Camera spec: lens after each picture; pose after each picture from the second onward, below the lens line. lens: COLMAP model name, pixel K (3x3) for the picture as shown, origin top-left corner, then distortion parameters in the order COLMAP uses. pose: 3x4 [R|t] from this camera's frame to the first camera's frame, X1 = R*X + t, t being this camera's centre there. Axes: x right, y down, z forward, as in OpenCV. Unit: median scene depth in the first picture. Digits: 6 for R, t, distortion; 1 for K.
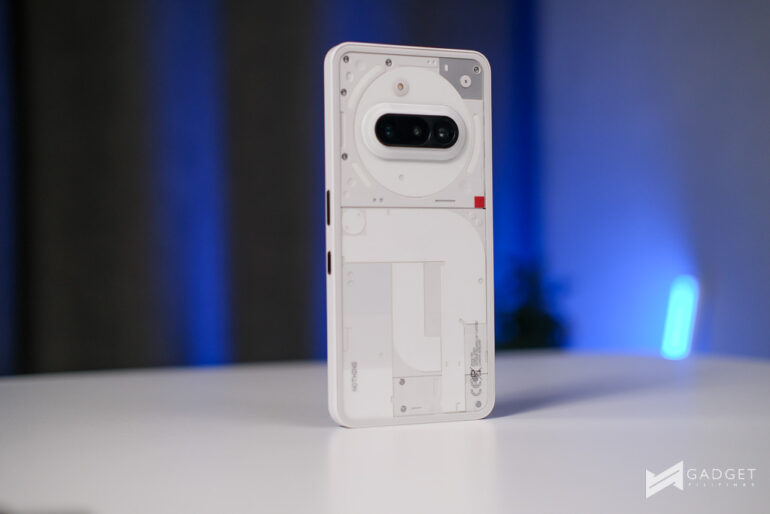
lens RADIAL K [[1180.0, 0, 385.0], [0, 1180.0, 257.0], [0, 0, 1]] dist [-0.001451, -0.009719]
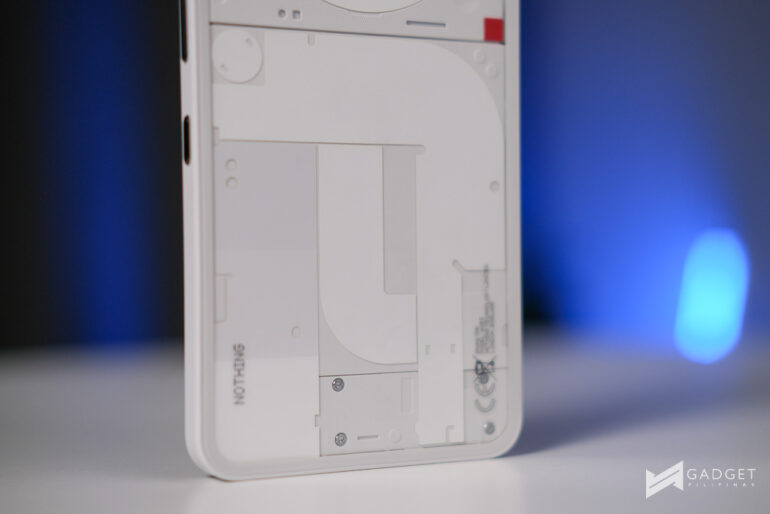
lens RADIAL K [[1180.0, 0, 385.0], [0, 1180.0, 257.0], [0, 0, 1]] dist [-0.001451, -0.009719]
pose [[0.999775, 0.003067, 0.020970, 0.023440], [-0.003244, 0.999959, 0.008439, 0.047225], [-0.020943, -0.008505, 0.999744, 0.498282]]
